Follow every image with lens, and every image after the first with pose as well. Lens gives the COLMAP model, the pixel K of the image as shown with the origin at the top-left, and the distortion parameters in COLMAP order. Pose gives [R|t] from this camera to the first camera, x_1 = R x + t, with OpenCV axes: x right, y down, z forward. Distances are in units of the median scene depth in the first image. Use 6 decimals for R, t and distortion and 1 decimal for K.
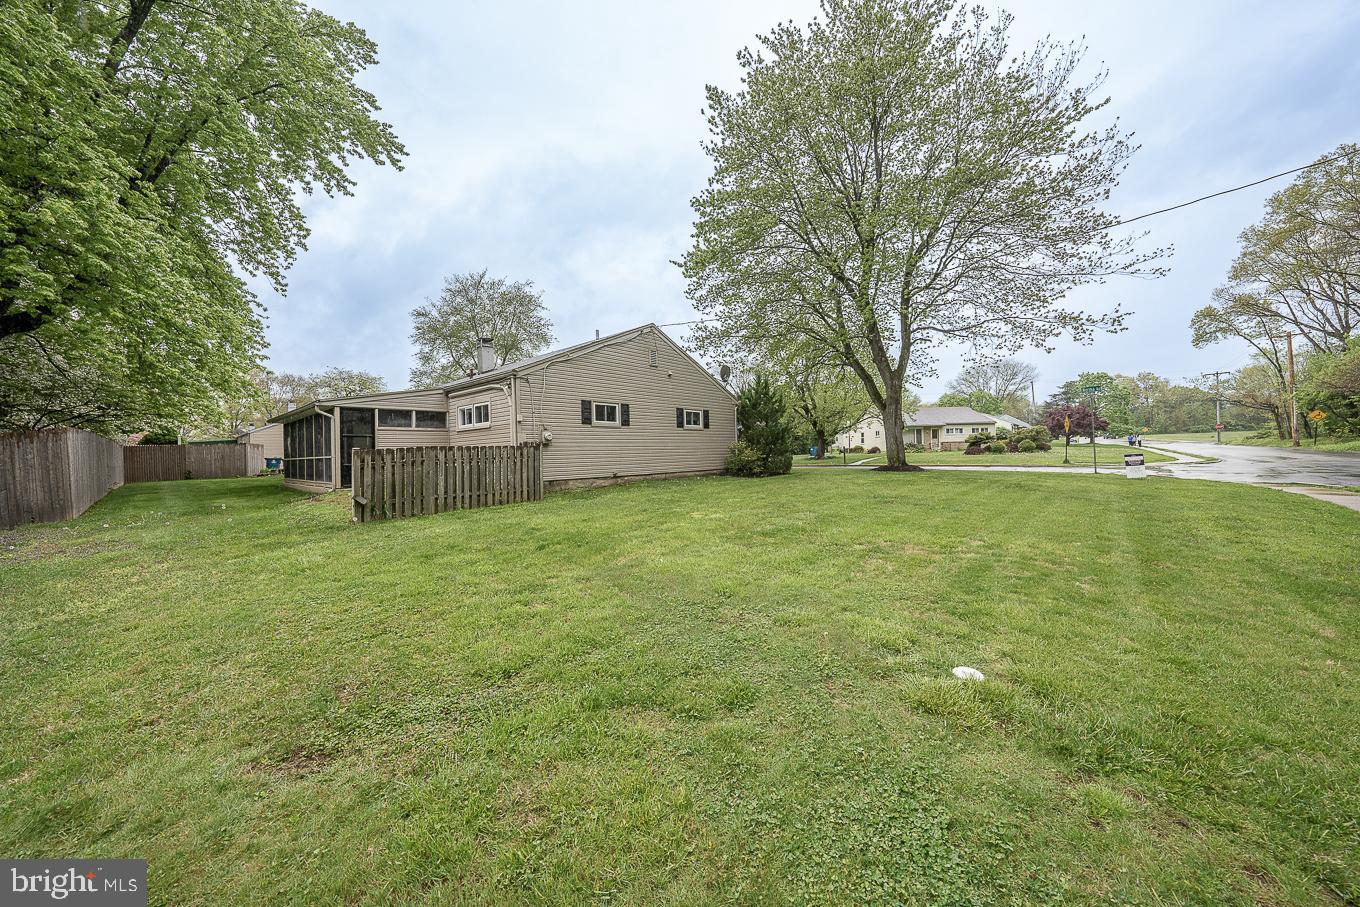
lens RADIAL K [[474.2, 0, 684.8], [0, 474.2, 447.2], [0, 0, 1]] dist [-0.027191, 0.006263]
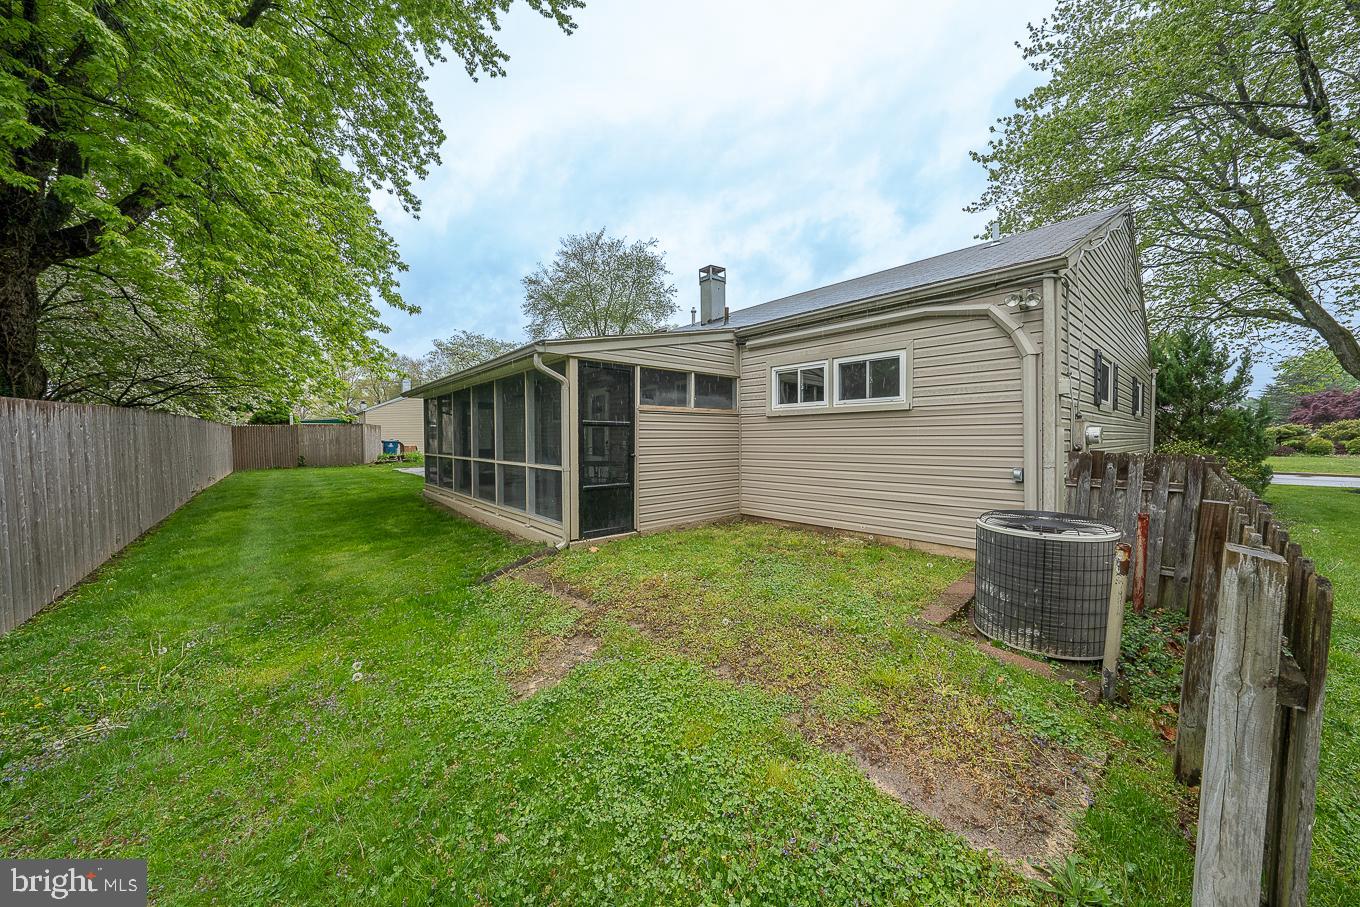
lens RADIAL K [[474.2, 0, 684.8], [0, 474.2, 447.2], [0, 0, 1]] dist [-0.027191, 0.006263]
pose [[0.989662, 0.024583, -0.141294, -0.331519], [-0.019551, 0.999128, 0.036889, -0.011647], [0.142078, -0.033745, 0.989280, 0.326731]]
